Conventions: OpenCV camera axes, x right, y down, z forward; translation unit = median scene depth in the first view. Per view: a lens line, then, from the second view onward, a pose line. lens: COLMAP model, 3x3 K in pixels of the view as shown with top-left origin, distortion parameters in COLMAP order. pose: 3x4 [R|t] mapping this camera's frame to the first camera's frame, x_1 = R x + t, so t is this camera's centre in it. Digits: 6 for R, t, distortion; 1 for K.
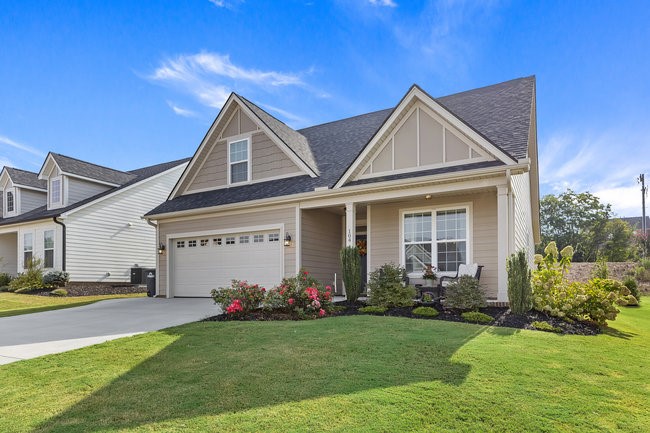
lens RADIAL K [[371.5, 0, 324.0], [0, 371.5, 220.8], [0, 0, 1]] dist [0.009666, 0.001582]
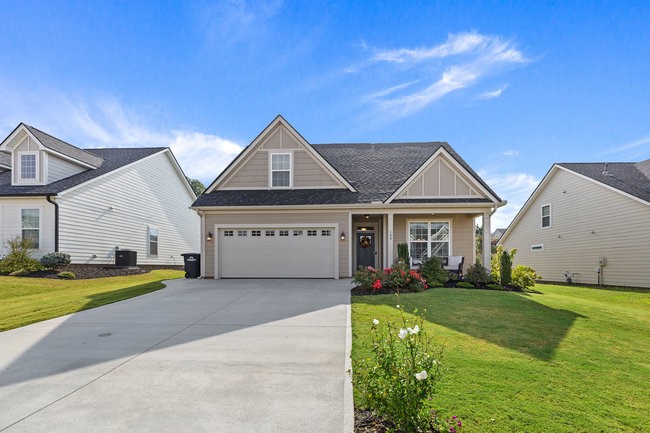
lens RADIAL K [[293.9, 0, 324.9], [0, 293.9, 213.0], [0, 0, 1]] dist [0.003519, 0.000149]
pose [[0.905320, 0.077208, 0.417653, -0.502722], [-0.074896, 0.996950, -0.021949, -0.003493], [-0.418073, -0.011410, 0.908342, 0.026968]]
